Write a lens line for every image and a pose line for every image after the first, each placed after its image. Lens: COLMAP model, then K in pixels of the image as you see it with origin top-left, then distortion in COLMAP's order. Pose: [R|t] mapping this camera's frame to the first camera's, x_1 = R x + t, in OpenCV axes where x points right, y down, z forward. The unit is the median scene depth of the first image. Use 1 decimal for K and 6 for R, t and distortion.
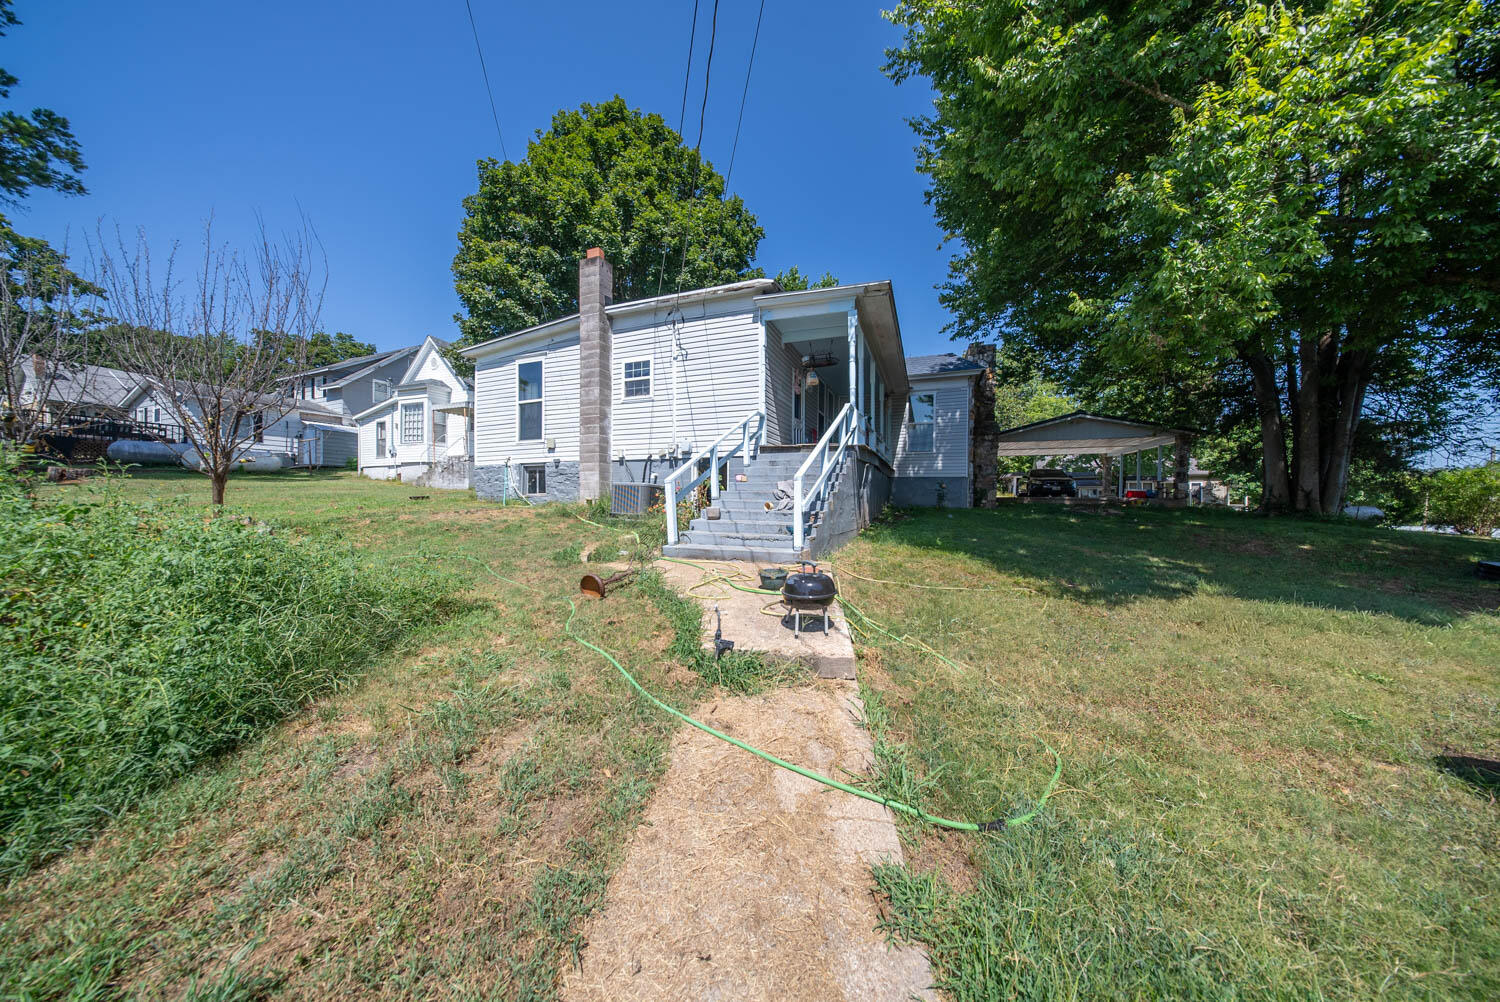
lens RADIAL K [[443.5, 0, 747.7], [0, 443.5, 501.3], [0, 0, 1]] dist [0.003646, -0.001474]
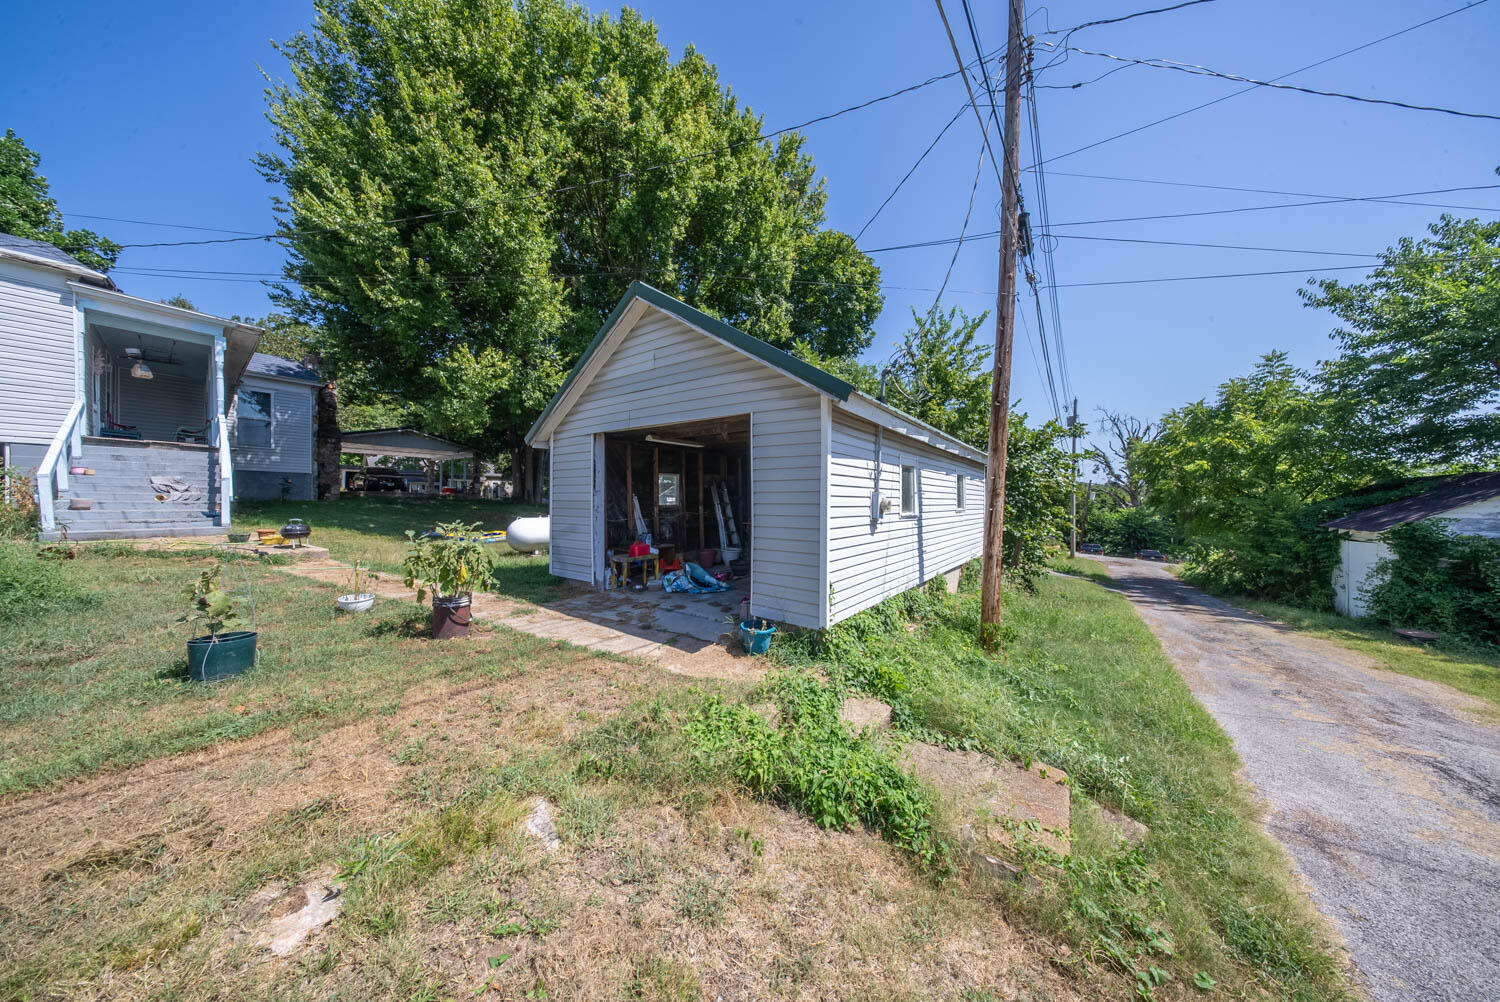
lens RADIAL K [[443.5, 0, 751.0], [0, 443.5, 502.7], [0, 0, 1]] dist [0.003646, -0.001474]
pose [[0.269616, -0.012677, 0.962885, -0.295582], [-0.003744, 0.999892, 0.014213, 0.000296], [-0.962961, -0.007437, 0.269539, -0.390123]]
